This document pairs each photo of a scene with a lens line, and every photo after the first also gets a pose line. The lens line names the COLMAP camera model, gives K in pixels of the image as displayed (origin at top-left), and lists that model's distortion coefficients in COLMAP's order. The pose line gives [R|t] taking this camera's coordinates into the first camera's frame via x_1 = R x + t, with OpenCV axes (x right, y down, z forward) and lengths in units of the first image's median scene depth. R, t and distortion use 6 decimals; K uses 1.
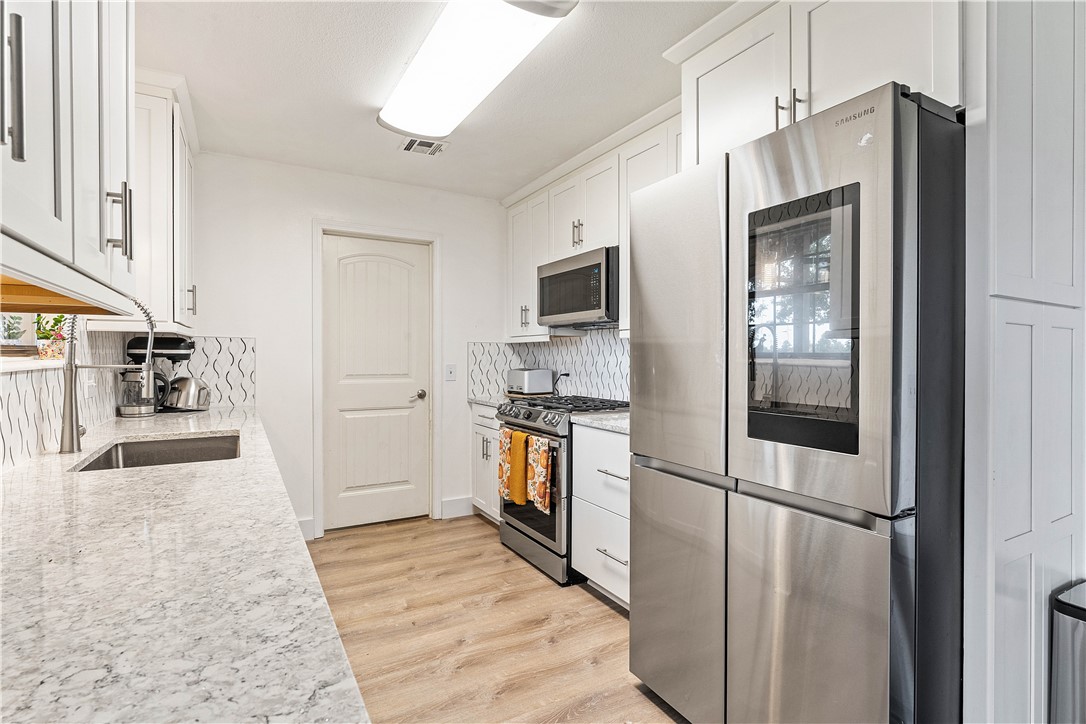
lens RADIAL K [[525.4, 0, 543.0], [0, 525.4, 362.0], [0, 0, 1]] dist [-0.004385, -0.000513]
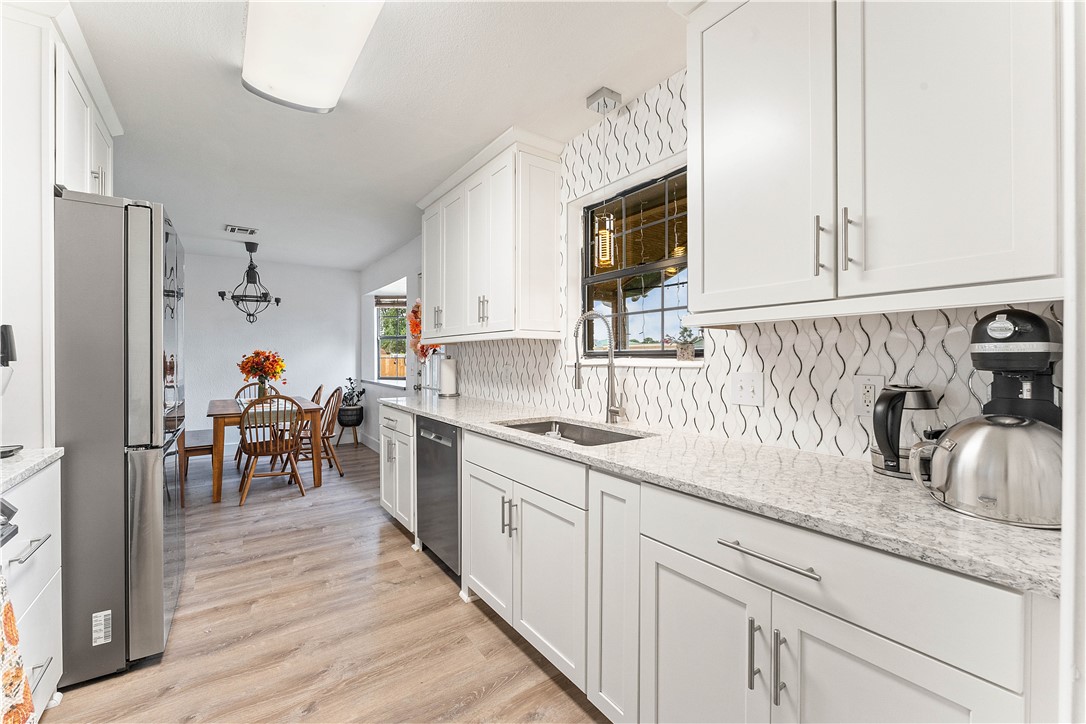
lens RADIAL K [[448.0, 0, 538.6], [0, 448.0, 359.4], [0, 0, 1]] dist [-0.003423, -0.000099]
pose [[-0.996455, -0.002372, -0.084094, -0.350661], [-0.003654, 0.999879, 0.015099, -0.014657], [0.084048, 0.015353, -0.996343, 1.330743]]
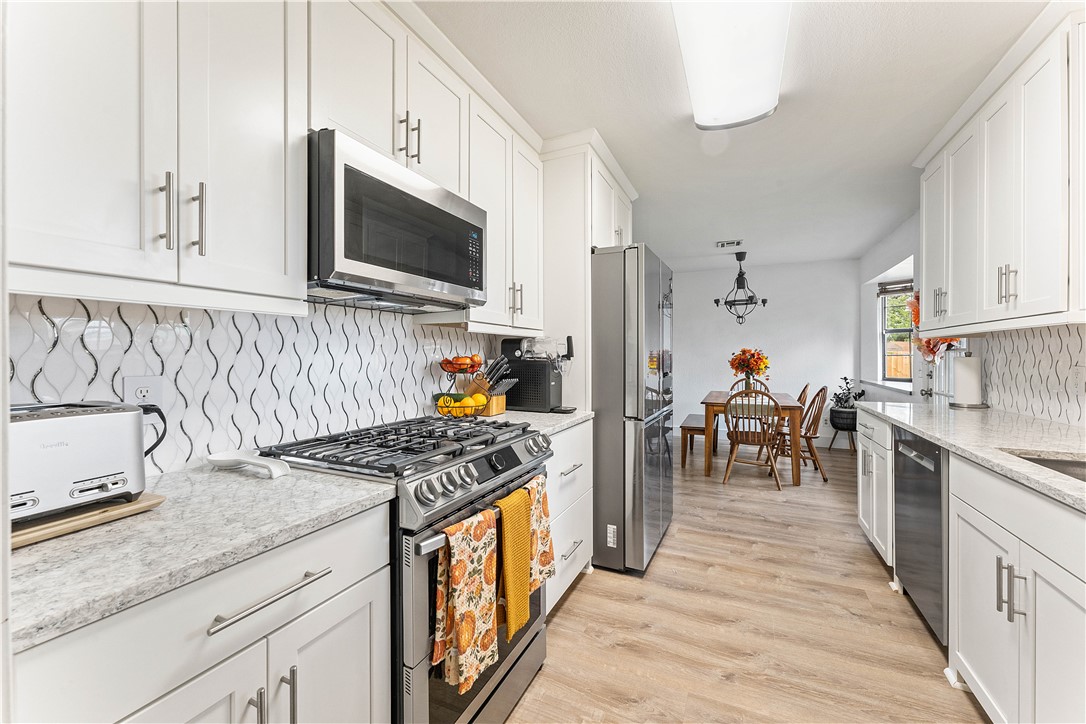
lens RADIAL K [[437.1, 0, 538.0], [0, 437.1, 355.3], [0, 0, 1]] dist [0.000811, 0.000170]
pose [[-0.562488, -0.001785, 0.826804, -0.455123], [0.008801, 0.999928, 0.008145, -0.013790], [-0.826759, 0.011858, -0.562431, 1.302057]]
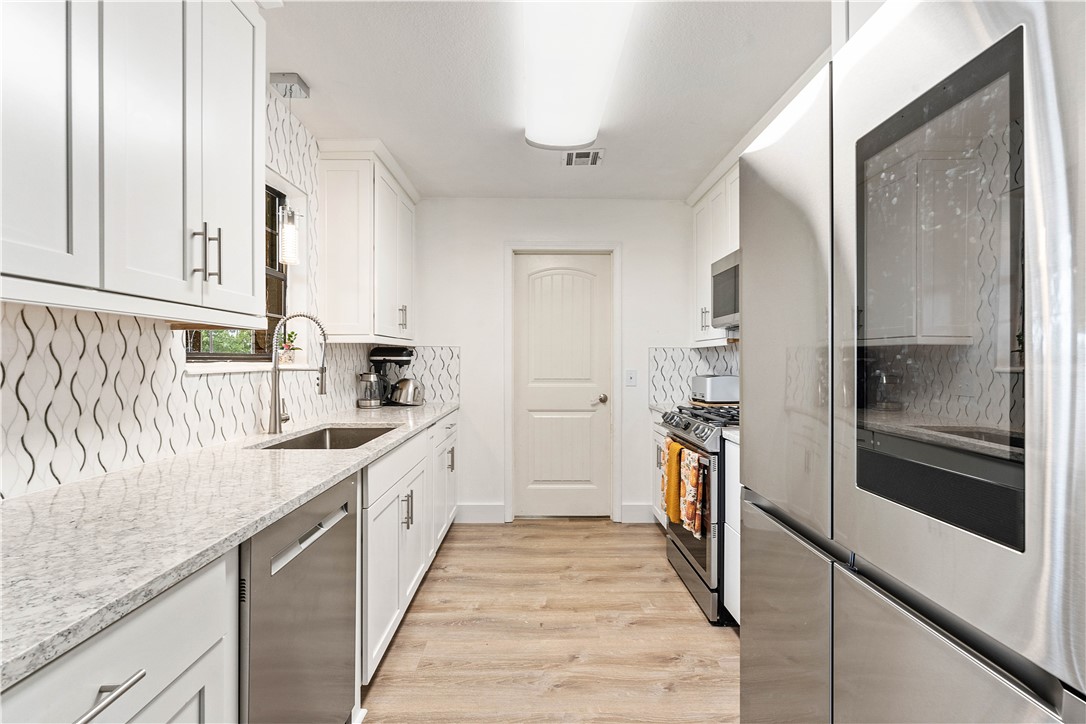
lens RADIAL K [[483.0, 0, 541.4], [0, 483.0, 361.3], [0, 0, 1]] dist [-0.002757, -0.000035]
pose [[0.871079, -0.001198, -0.491142, 0.177733], [-0.004810, 0.999928, -0.010970, -0.001353], [0.491120, 0.011918, 0.871010, 0.149487]]
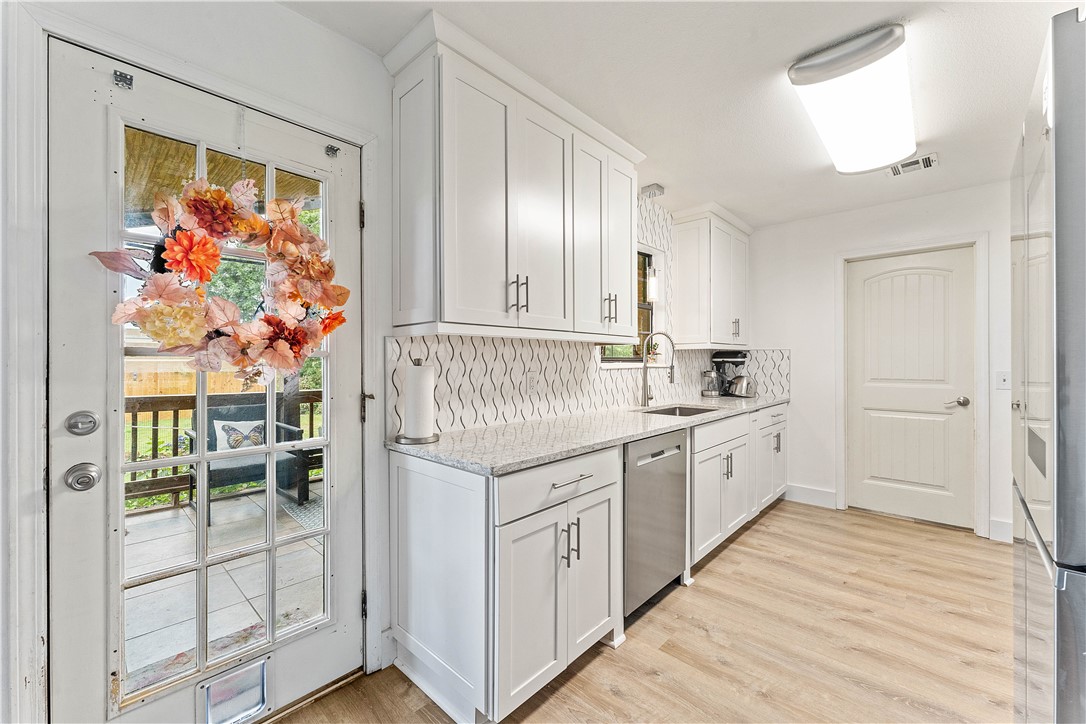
lens RADIAL K [[437.3, 0, 537.2], [0, 437.3, 361.7], [0, 0, 1]] dist [-0.000626, 0.000031]
pose [[0.285622, -0.004042, -0.958334, 0.431844], [-0.010032, 0.999924, -0.007208, 0.002165], [0.958290, 0.011672, 0.285560, 0.021780]]
